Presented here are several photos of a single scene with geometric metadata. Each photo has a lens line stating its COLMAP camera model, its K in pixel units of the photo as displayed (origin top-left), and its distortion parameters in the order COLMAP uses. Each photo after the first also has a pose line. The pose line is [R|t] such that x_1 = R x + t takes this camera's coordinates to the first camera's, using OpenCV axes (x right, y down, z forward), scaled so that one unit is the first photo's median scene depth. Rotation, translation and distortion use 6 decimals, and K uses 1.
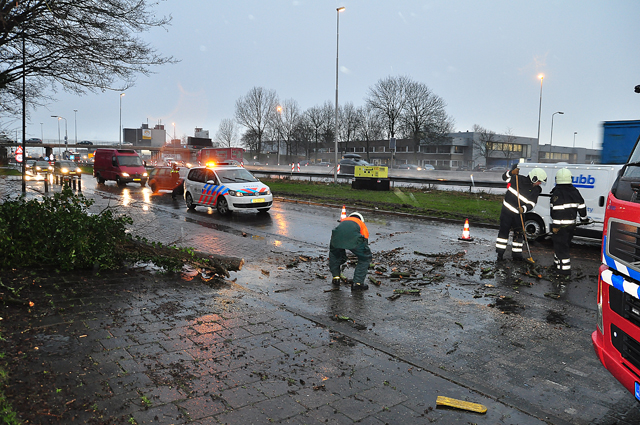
lens RADIAL K [[460.3, 0, 320.0], [0, 460.3, 212.5], [0, 0, 1]] dist [-0.118295, 0.102584]
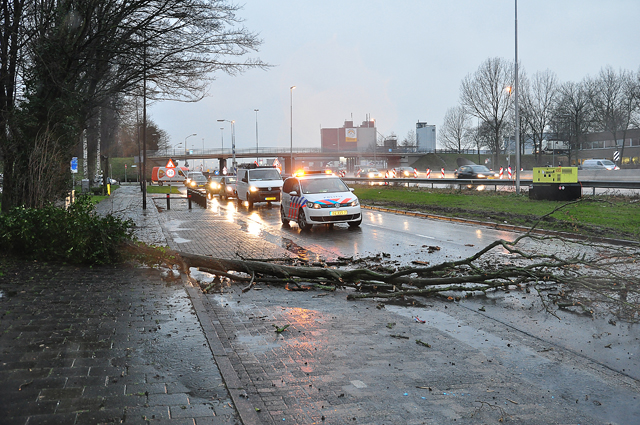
lens RADIAL K [[665.9, 0, 320.0], [0, 665.9, 212.5], [0, 0, 1]] dist [0.003676, 0.004588]
pose [[0.915219, -0.015714, -0.402650, 0.336233], [-0.002328, 0.999016, -0.044280, 0.029139], [0.402950, 0.041464, 0.914282, -0.168977]]
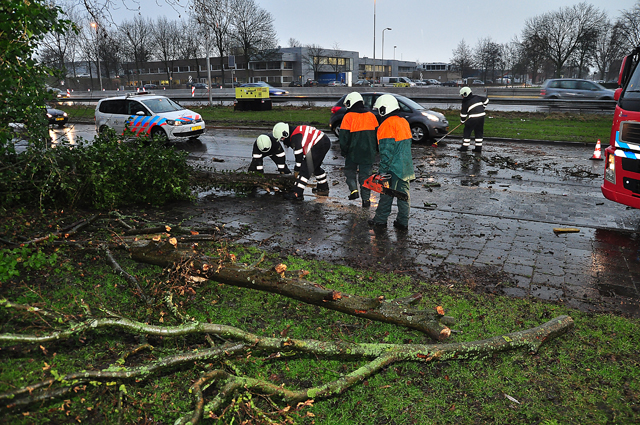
lens RADIAL K [[460.3, 0, 320.0], [0, 460.3, 212.5], [0, 0, 1]] dist [-0.118295, 0.102584]
pose [[0.924231, -0.138214, 0.355940, -0.260736], [0.073847, 0.979290, 0.188514, -0.012104], [-0.374624, -0.147946, 0.915297, -0.058244]]
